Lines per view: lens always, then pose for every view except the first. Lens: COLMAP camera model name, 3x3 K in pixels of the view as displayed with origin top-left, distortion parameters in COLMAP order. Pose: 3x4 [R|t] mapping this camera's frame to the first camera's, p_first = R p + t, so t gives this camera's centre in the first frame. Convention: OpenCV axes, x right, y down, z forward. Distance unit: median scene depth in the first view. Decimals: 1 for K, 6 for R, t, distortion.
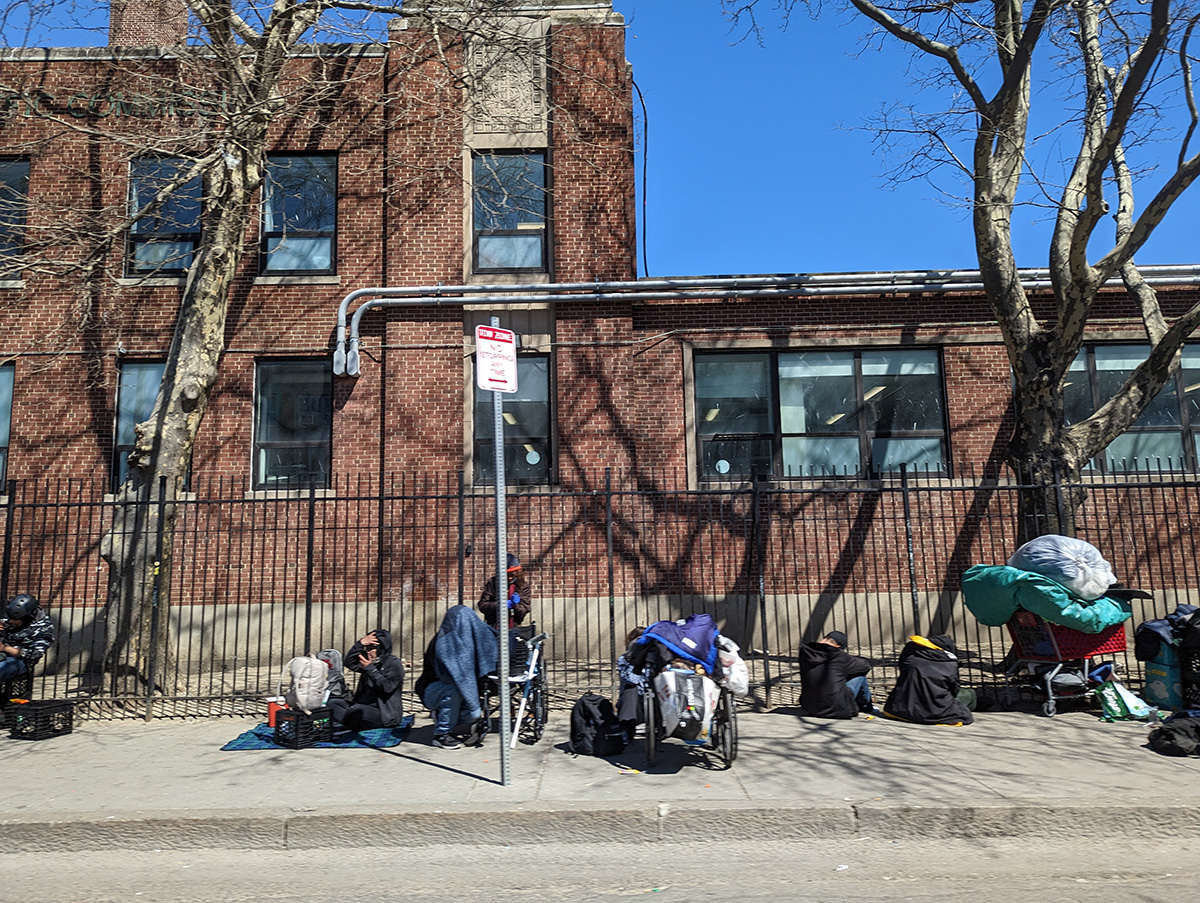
lens RADIAL K [[841.5, 0, 598.6], [0, 841.5, 449.7], [0, 0, 1]] dist [0.029347, -0.000533]
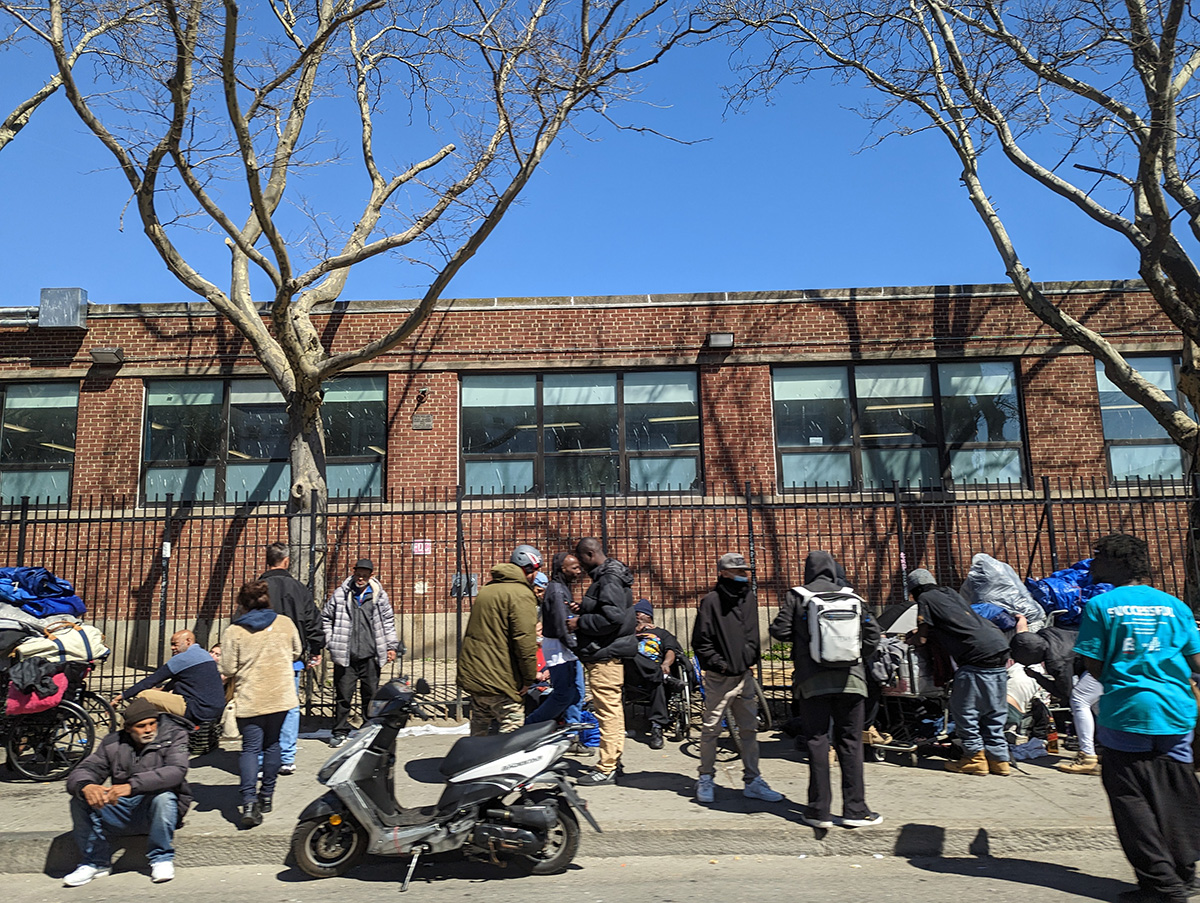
lens RADIAL K [[841.5, 0, 601.2], [0, 841.5, 452.1], [0, 0, 1]] dist [0.029347, -0.000533]
pose [[0.999976, -0.002495, -0.006407, 1.022590], [0.002403, 0.999896, -0.014230, -0.018793], [0.006442, 0.014215, 0.999878, -0.017396]]
